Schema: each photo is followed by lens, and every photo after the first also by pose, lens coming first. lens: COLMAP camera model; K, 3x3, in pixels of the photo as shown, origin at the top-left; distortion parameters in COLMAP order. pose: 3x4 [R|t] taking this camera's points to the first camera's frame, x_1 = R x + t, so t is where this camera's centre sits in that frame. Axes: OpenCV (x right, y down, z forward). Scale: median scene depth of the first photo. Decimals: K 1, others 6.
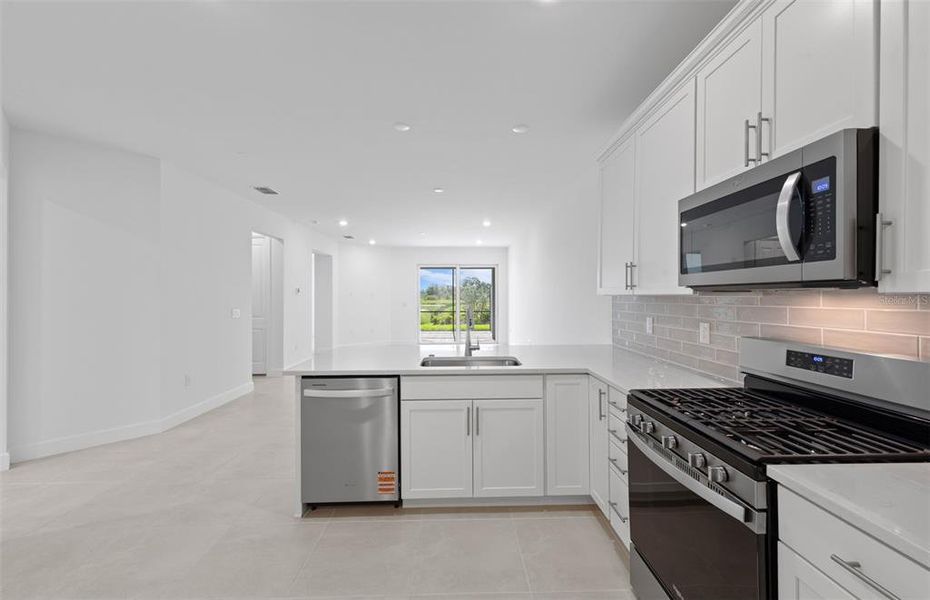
lens RADIAL K [[366.8, 0, 463.1], [0, 366.8, 298.6], [0, 0, 1]] dist [0.007701, -0.000661]
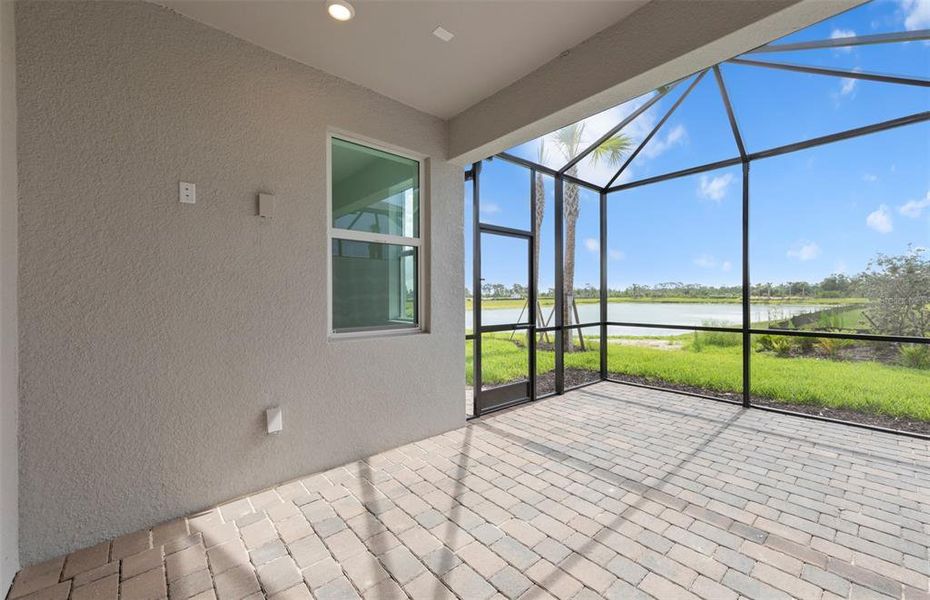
lens RADIAL K [[366.8, 0, 464.2], [0, 366.8, 300.2], [0, 0, 1]] dist [0.007701, -0.000661]
pose [[0.641456, 0.016542, -0.766981, 0.105209], [-0.006104, 0.999846, 0.016459, 0.023726], [0.767135, -0.005876, 0.641458, 1.620159]]
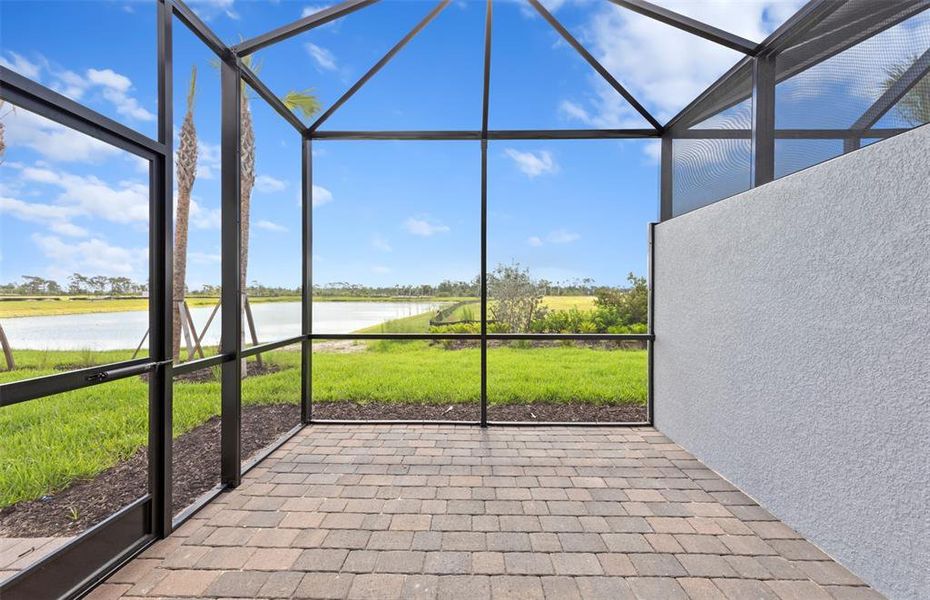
lens RADIAL K [[366.8, 0, 465.5], [0, 366.8, 293.9], [0, 0, 1]] dist [0.007701, -0.000661]
pose [[0.999495, 0.013474, -0.028765, -0.075860], [-0.013654, 0.999888, -0.006083, 0.024593], [0.028680, 0.006473, 0.999568, 1.853663]]
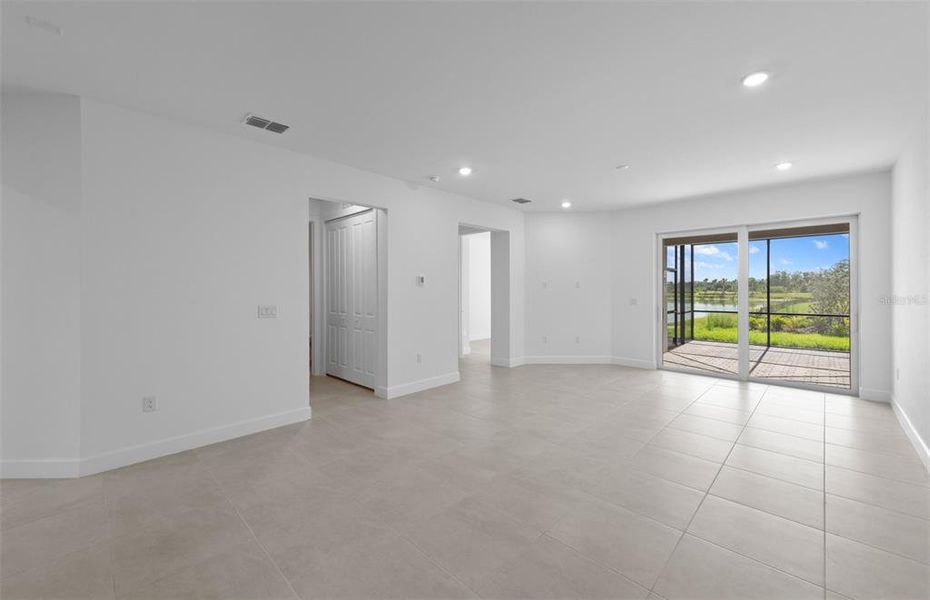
lens RADIAL K [[366.8, 0, 465.3], [0, 366.8, 292.1], [0, 0, 1]] dist [0.007701, -0.000661]
pose [[0.703755, 0.008890, -0.710388, 0.121275], [-0.004927, 0.999959, 0.007633, -0.004242], [0.710426, -0.001872, 0.703769, 0.556007]]
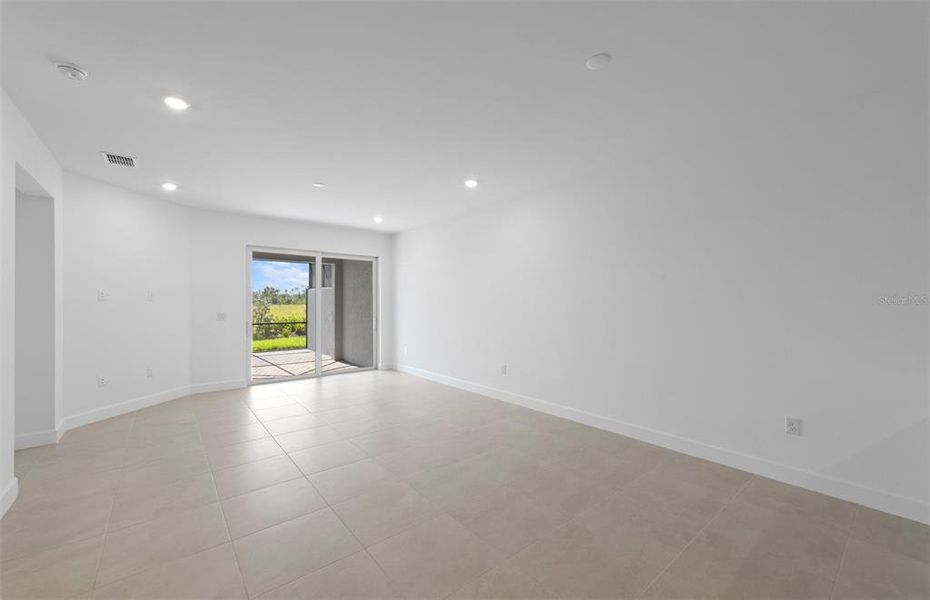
lens RADIAL K [[366.8, 0, 462.9], [0, 366.8, 300.1], [0, 0, 1]] dist [0.007701, -0.000661]
pose [[0.787007, 0.008269, 0.616889, -0.324728], [0.000456, 0.999902, -0.013986, -0.000563], [-0.616944, 0.011289, 0.786926, 0.524335]]
